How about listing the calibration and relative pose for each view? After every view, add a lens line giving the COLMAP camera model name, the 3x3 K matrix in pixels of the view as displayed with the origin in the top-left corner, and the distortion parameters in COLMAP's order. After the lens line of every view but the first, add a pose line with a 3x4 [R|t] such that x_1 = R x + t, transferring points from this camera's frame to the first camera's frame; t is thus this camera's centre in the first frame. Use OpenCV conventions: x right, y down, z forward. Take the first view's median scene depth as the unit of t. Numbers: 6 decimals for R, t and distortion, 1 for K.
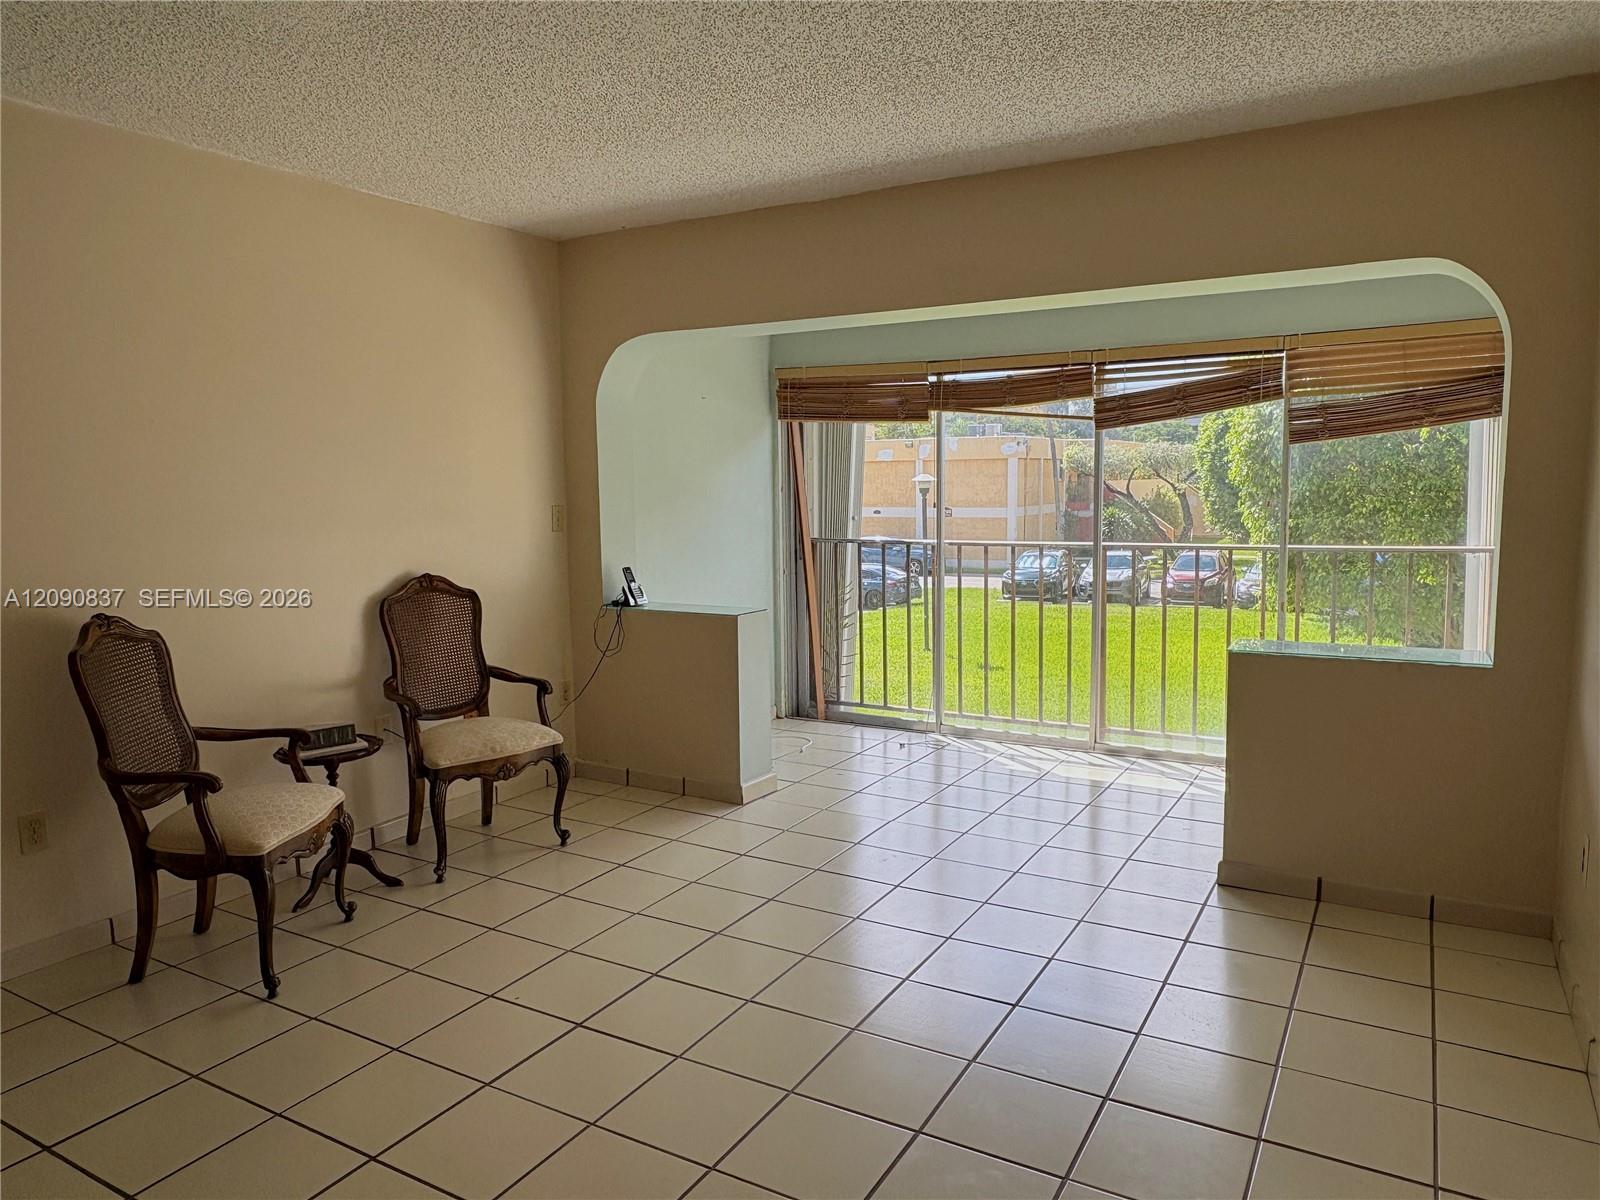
lens RADIAL K [[1076.9, 0, 800.0], [0, 1076.9, 600.0], [0, 0, 1]] dist [-0.003376, -0.001189]
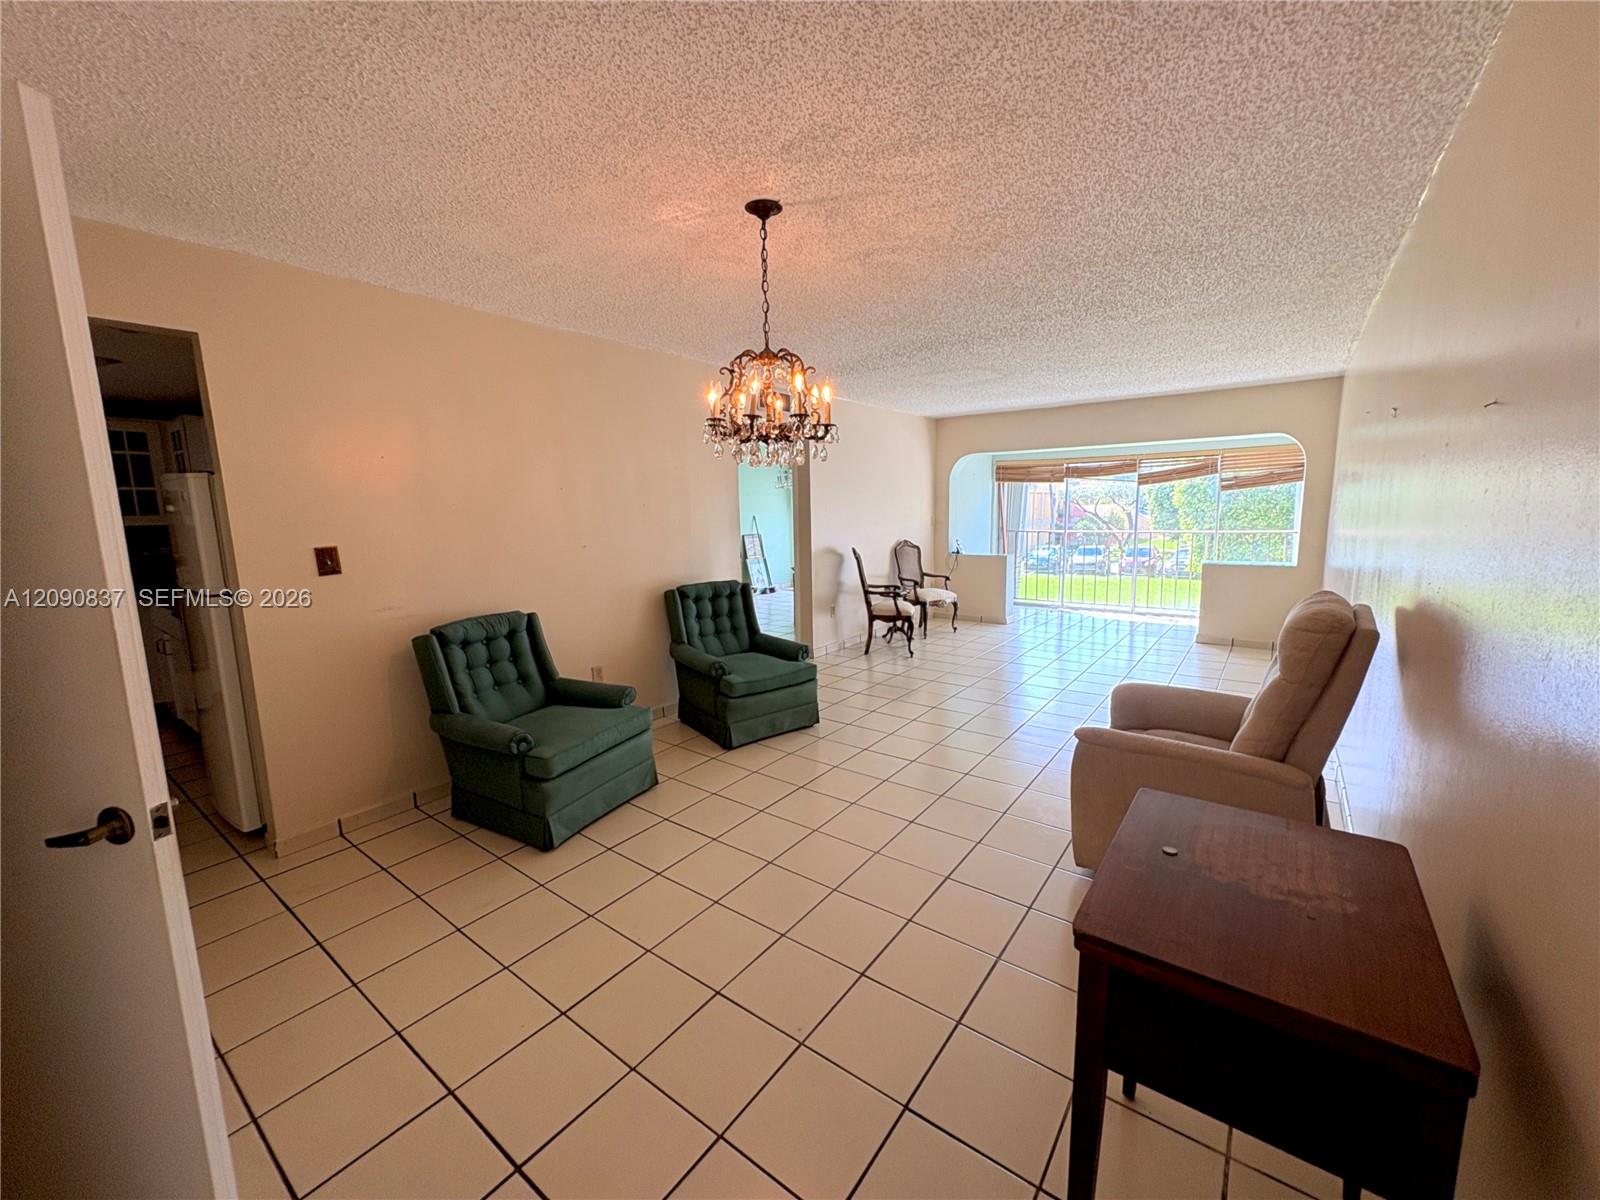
lens RADIAL K [[639.2, 0, 800.1], [0, 639.2, 602.5], [0, 0, 1]] dist [0.000201, -0.000177]
pose [[0.992989, 0.009940, -0.117788, -0.361005], [-0.005502, 0.999265, 0.037950, 0.068874], [0.118079, -0.037035, 0.992313, -0.645268]]
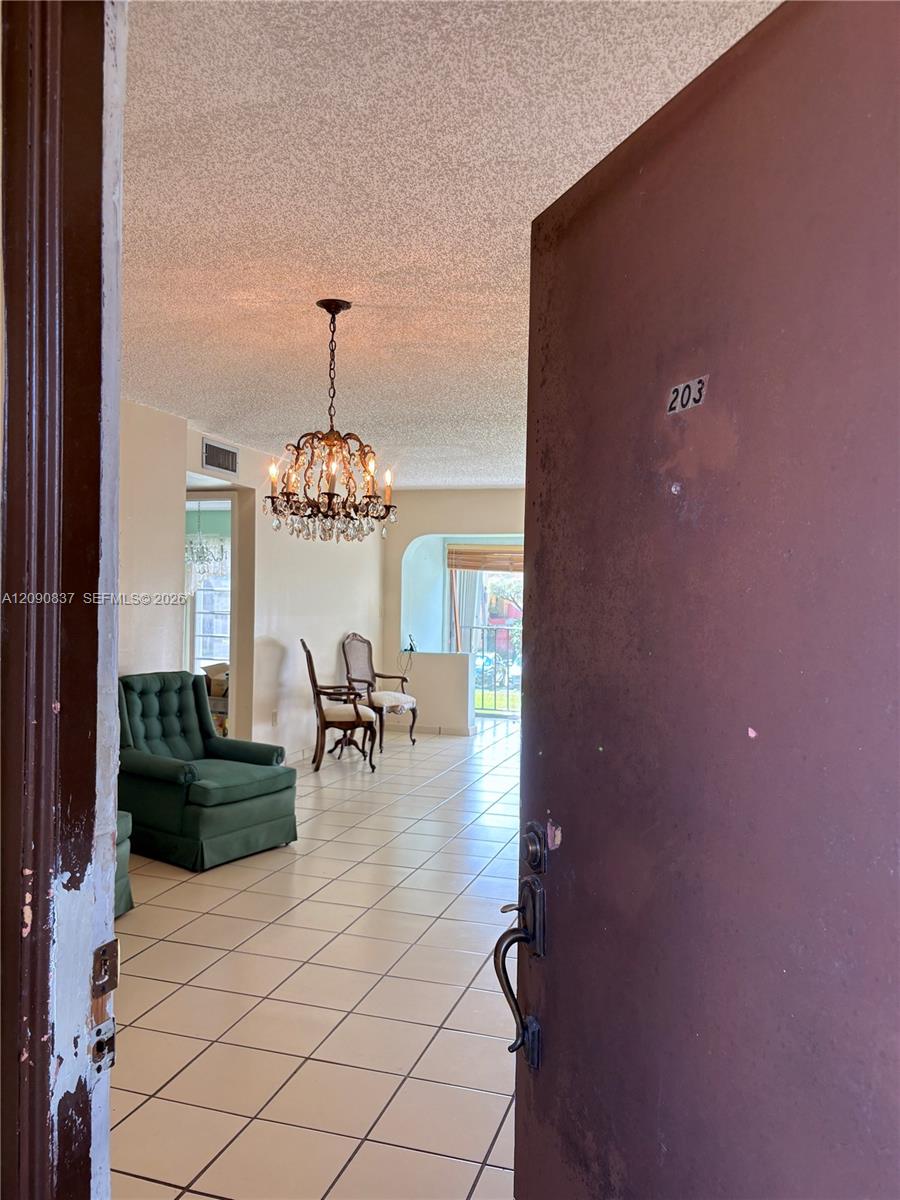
lens RADIAL K [[906.8, 0, 444.9], [0, 906.8, 607.1], [0, 0, 1]] dist [0.027701, -0.000191]
pose [[0.975634, 0.027279, 0.217702, -0.500678], [-0.005072, 0.994779, -0.101922, 0.104961], [-0.219346, 0.098335, 0.970679, -0.851246]]
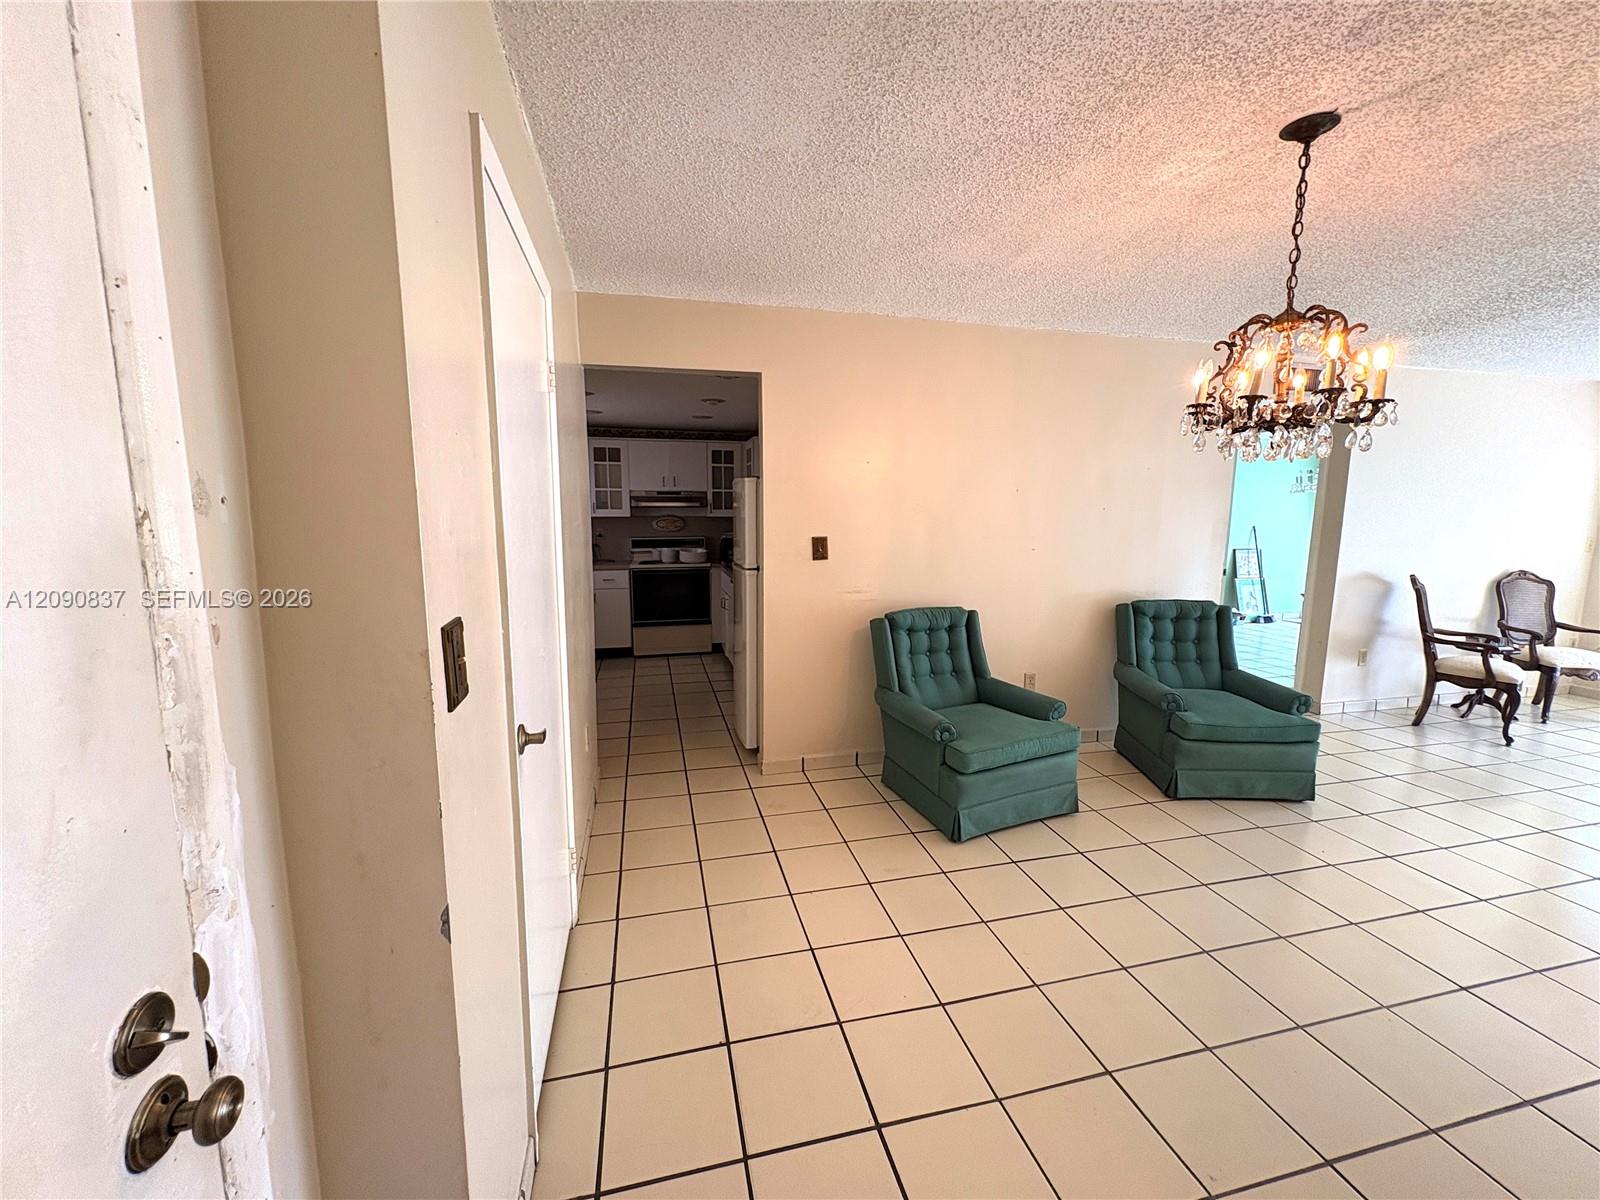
lens RADIAL K [[639.2, 0, 800.1], [0, 639.2, 602.5], [0, 0, 1]] dist [0.000201, -0.000177]
pose [[0.690576, 0.116143, -0.713874, -0.355119], [-0.096945, 0.992980, 0.067770, 0.069605], [0.716733, 0.022406, 0.696987, -0.628623]]
